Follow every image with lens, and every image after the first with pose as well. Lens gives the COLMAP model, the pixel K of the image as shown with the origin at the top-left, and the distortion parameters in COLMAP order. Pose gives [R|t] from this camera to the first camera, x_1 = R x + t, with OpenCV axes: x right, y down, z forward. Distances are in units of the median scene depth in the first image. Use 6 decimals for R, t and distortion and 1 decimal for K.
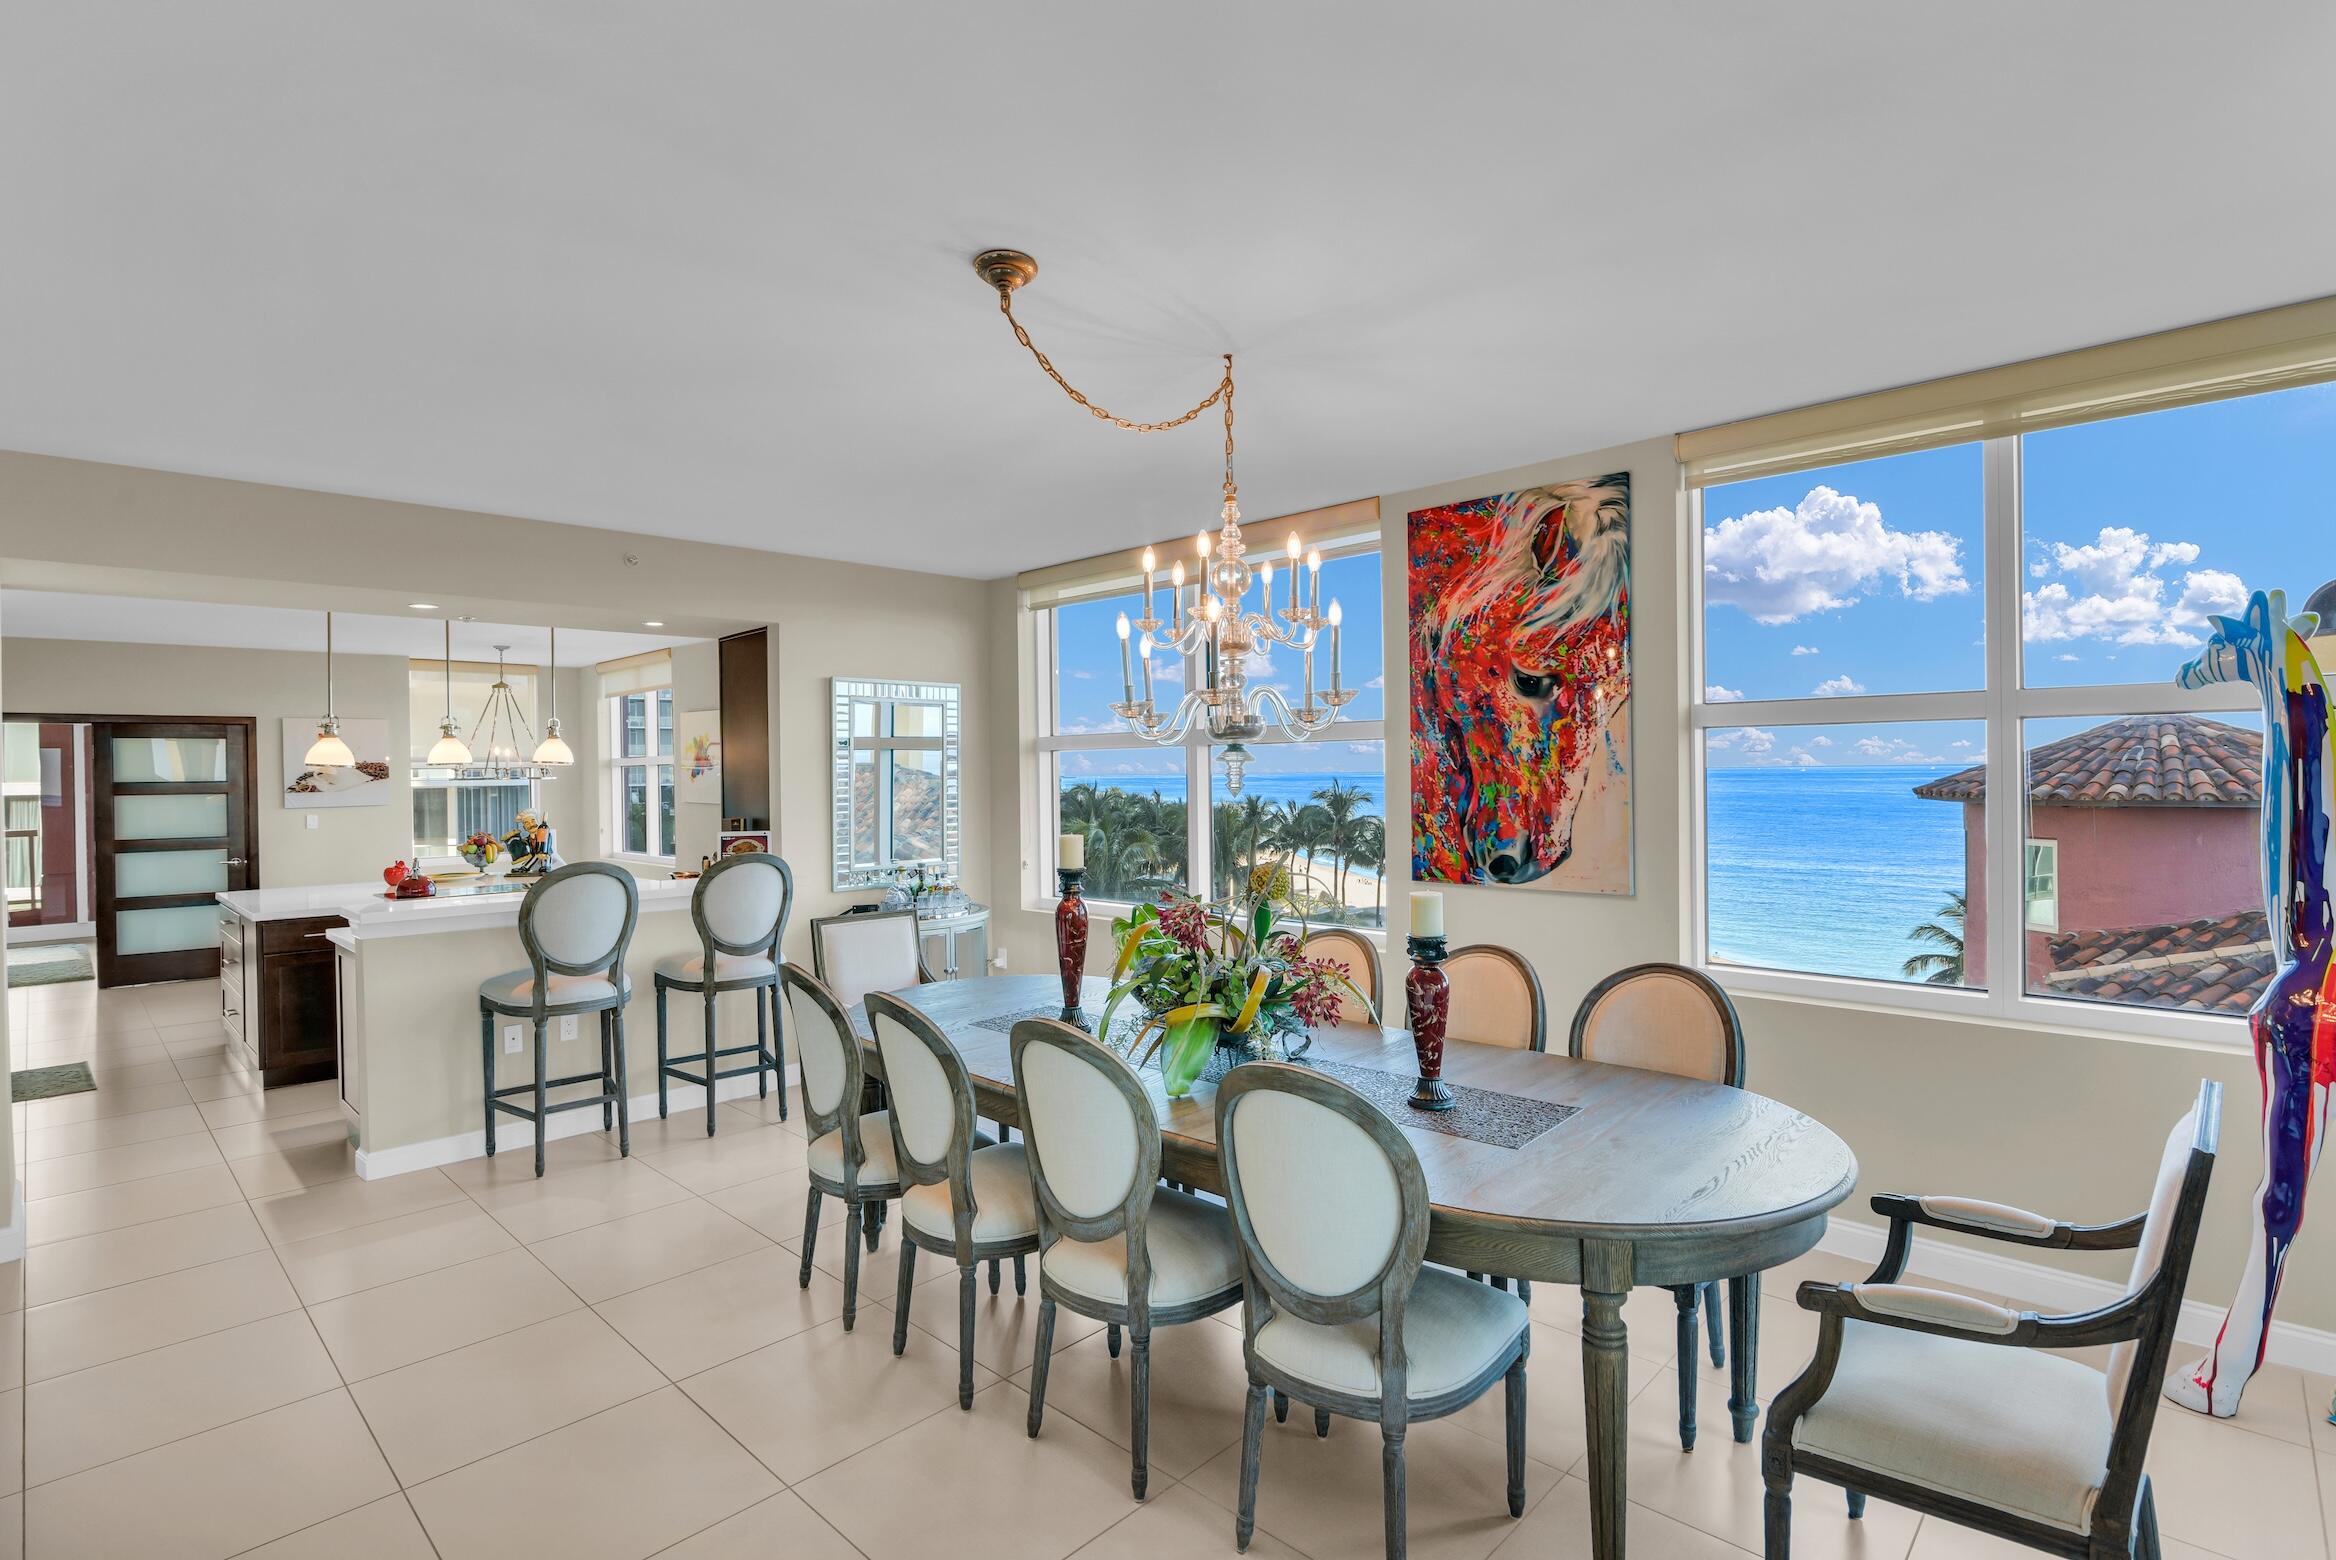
lens RADIAL K [[1127.9, 0, 1118.1], [0, 1127.9, 771.8], [0, 0, 1]] dist [-0.012524, 0.000206]
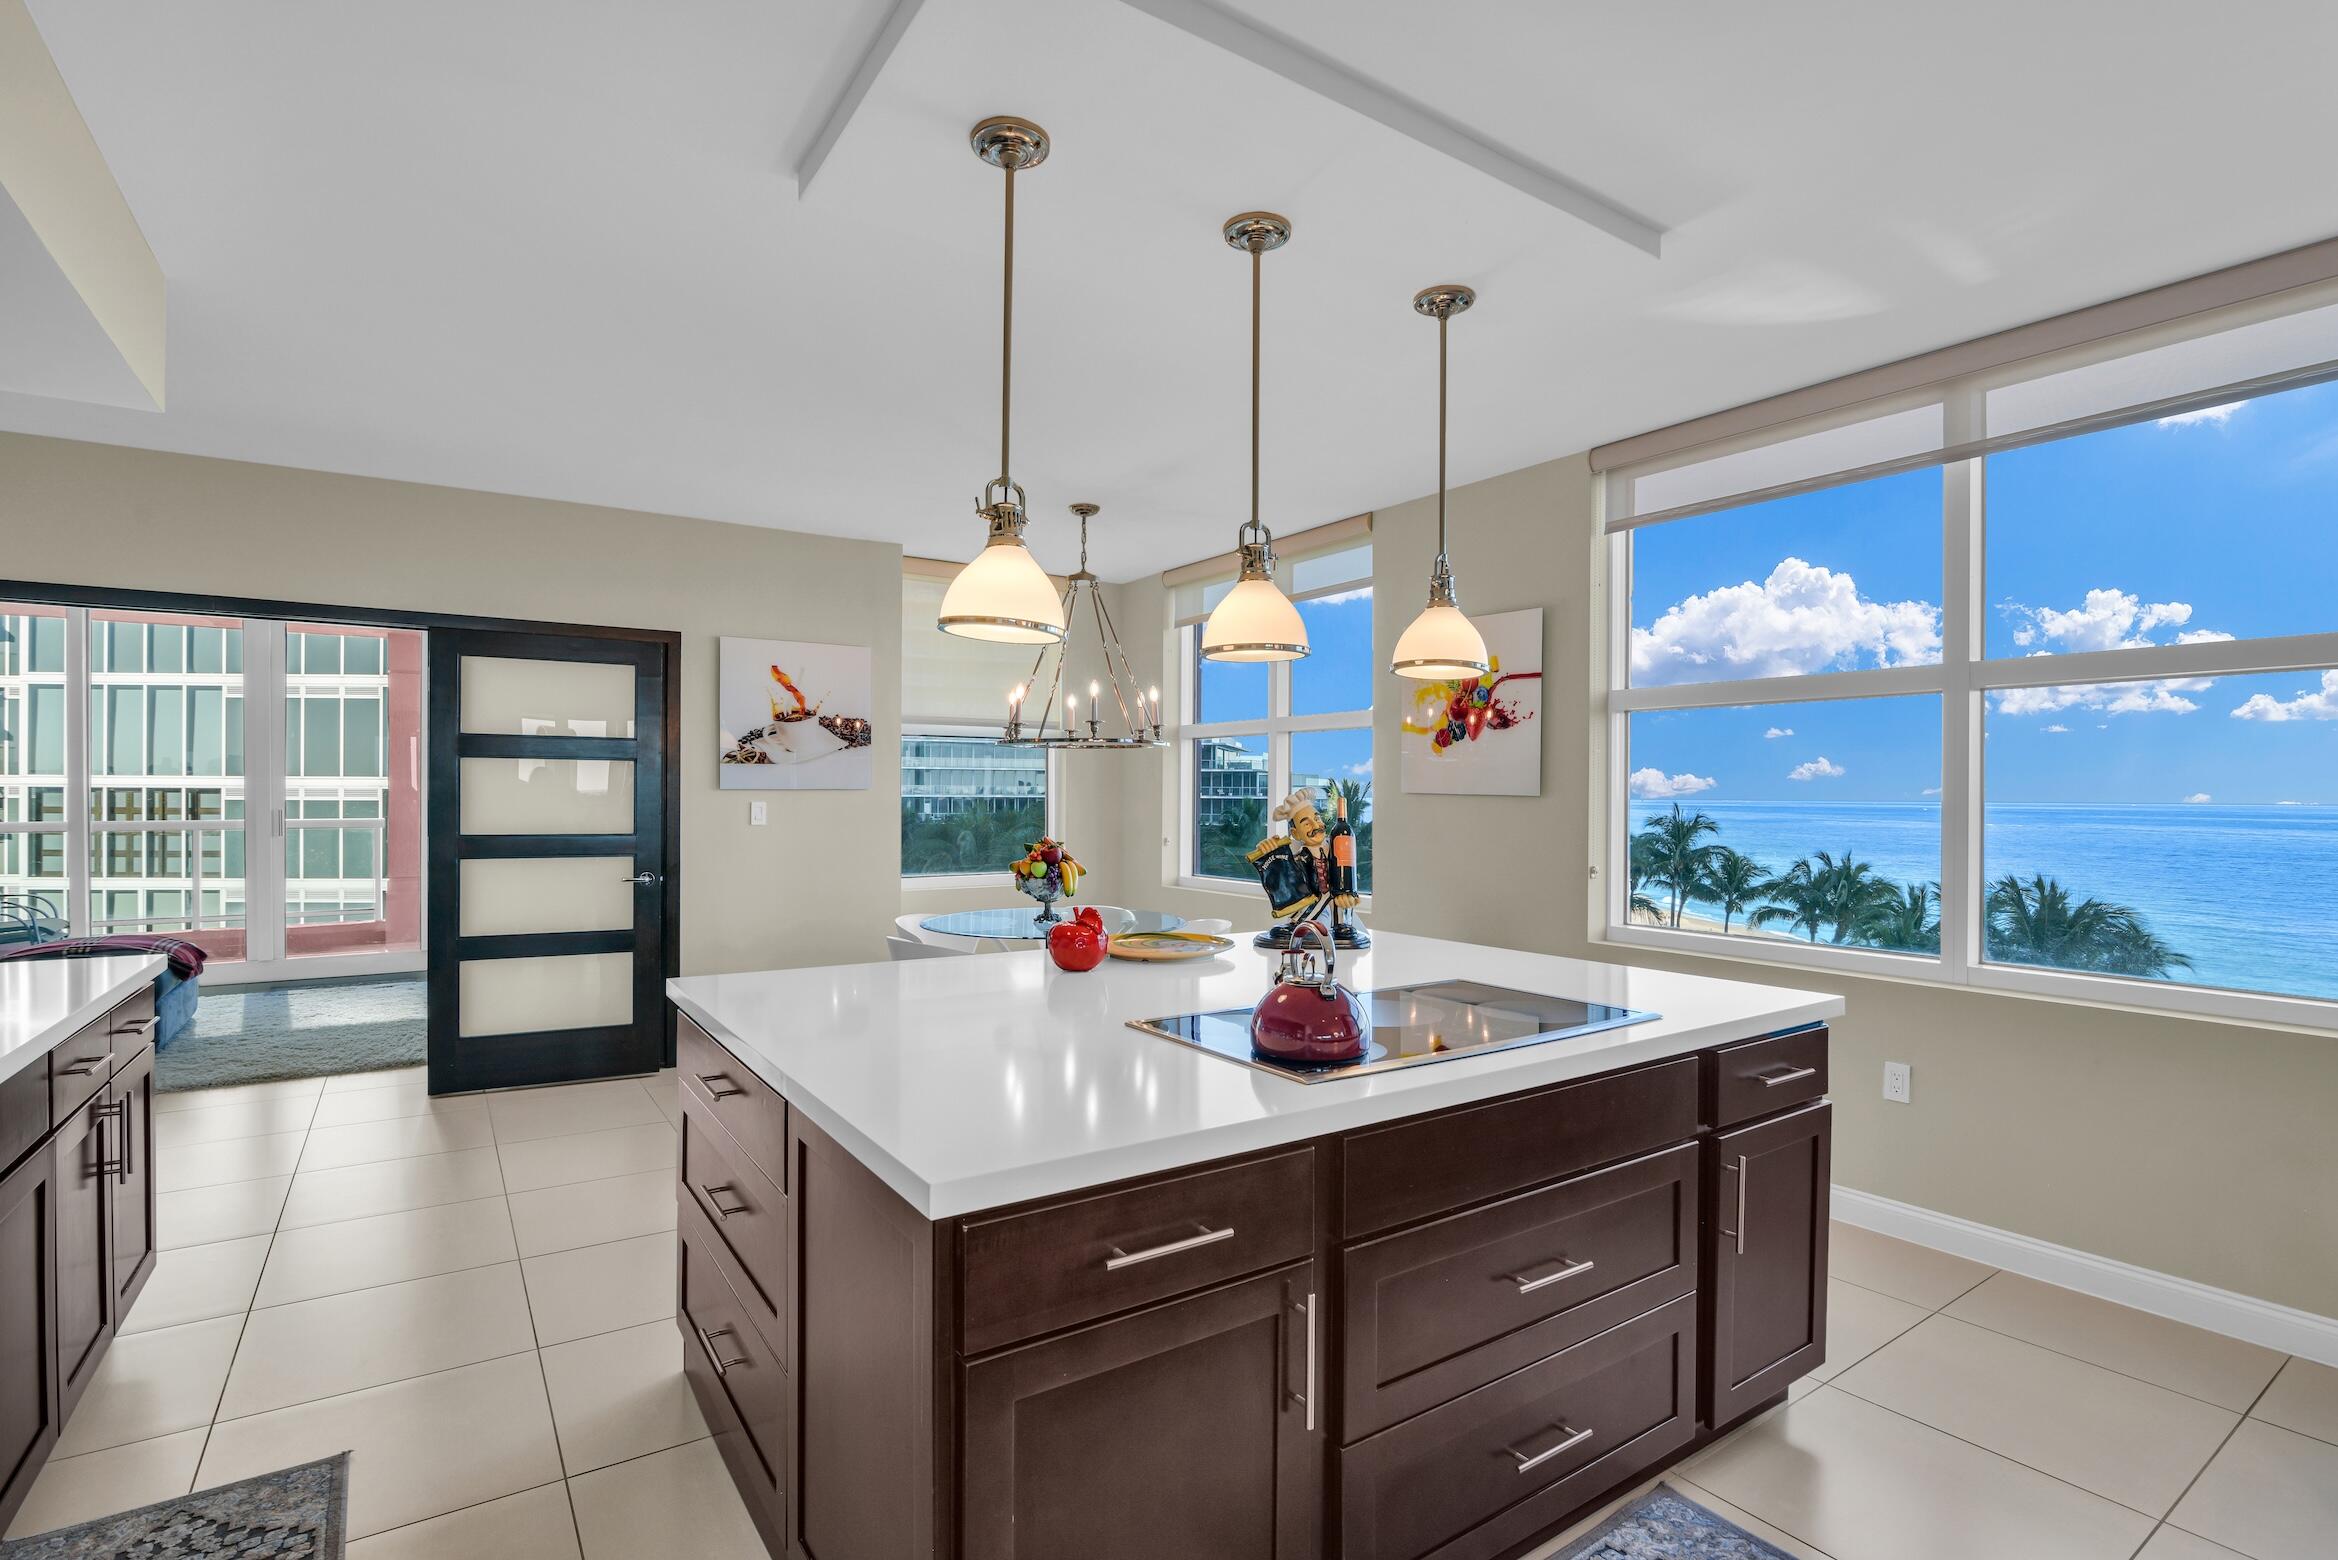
lens RADIAL K [[1105.8, 0, 1175.1], [0, 1105.8, 782.4], [0, 0, 1]] dist [-0.011476, -0.000749]
pose [[0.984921, 0.019175, -0.171937, -0.614986], [-0.020736, 0.999758, -0.007287, 0.042400], [0.171755, 0.010743, 0.985081, 0.707322]]
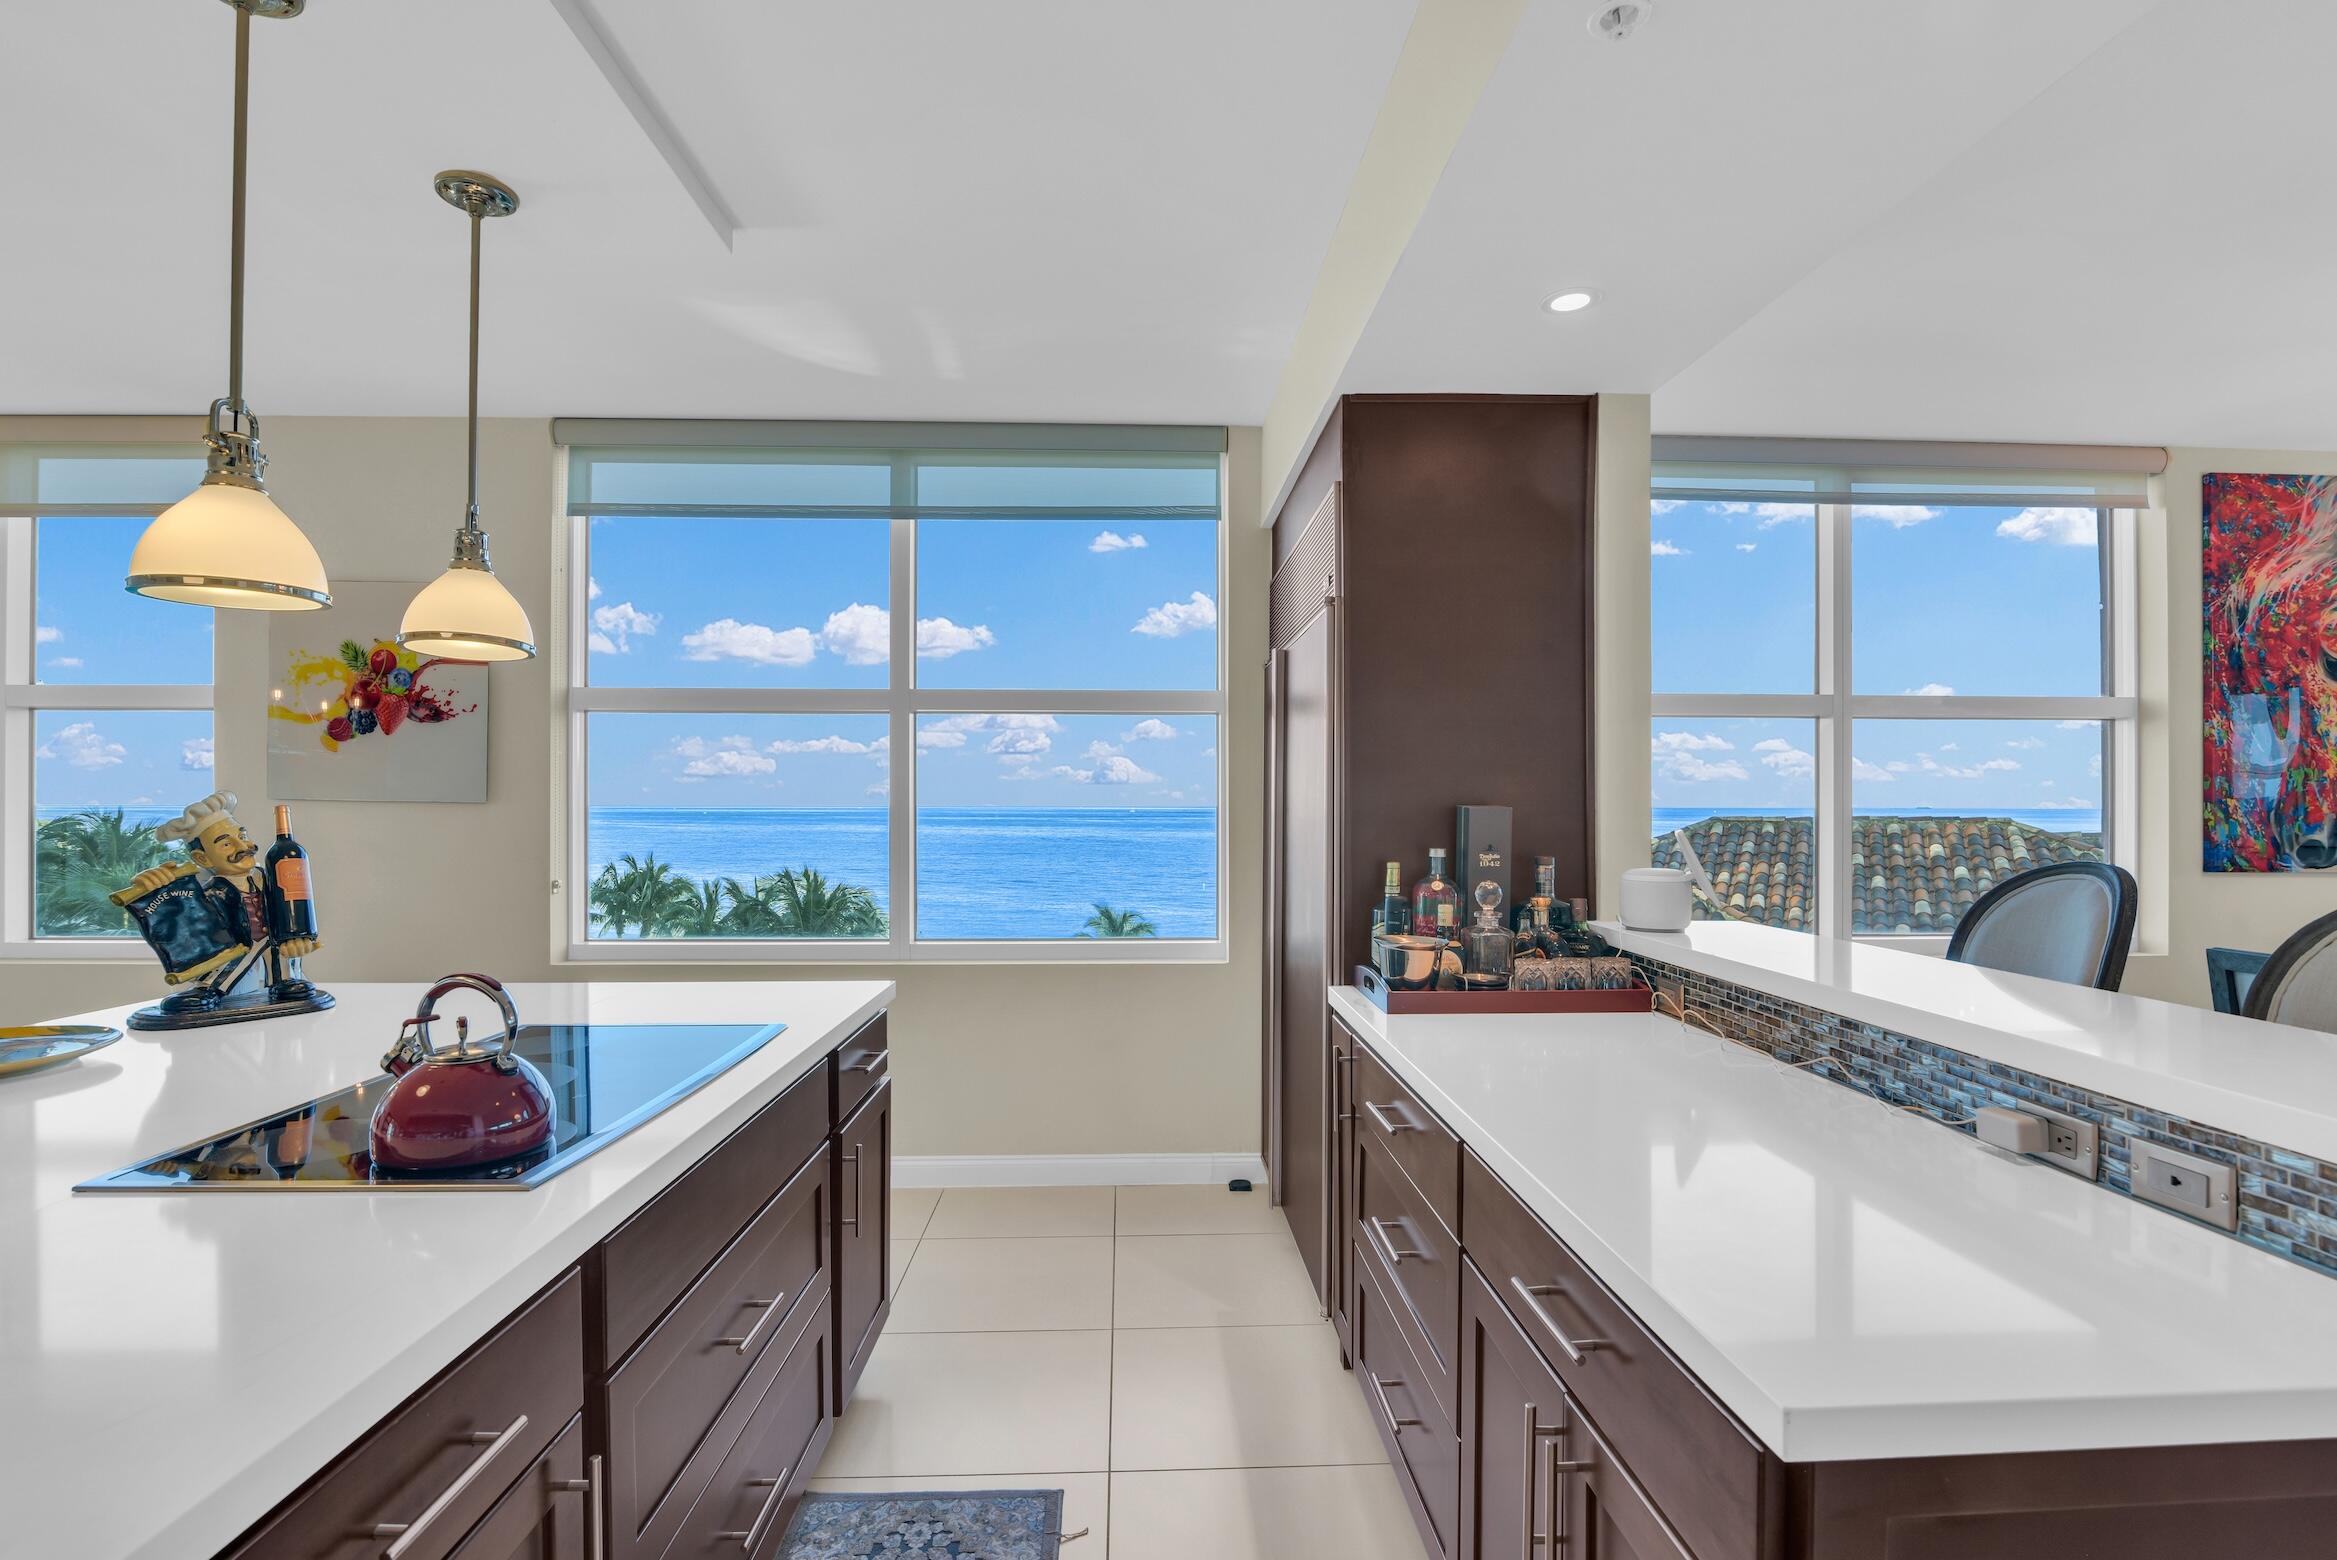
lens RADIAL K [[1107.0, 0, 1160.7], [0, 1107.0, 785.0], [0, 0, 1]] dist [-0.024424, 0.000058]
pose [[0.671302, 0.028512, 0.740636, -0.701565], [-0.011847, 0.999545, -0.027742, 0.043734], [-0.741090, 0.009849, 0.671334, 0.759907]]
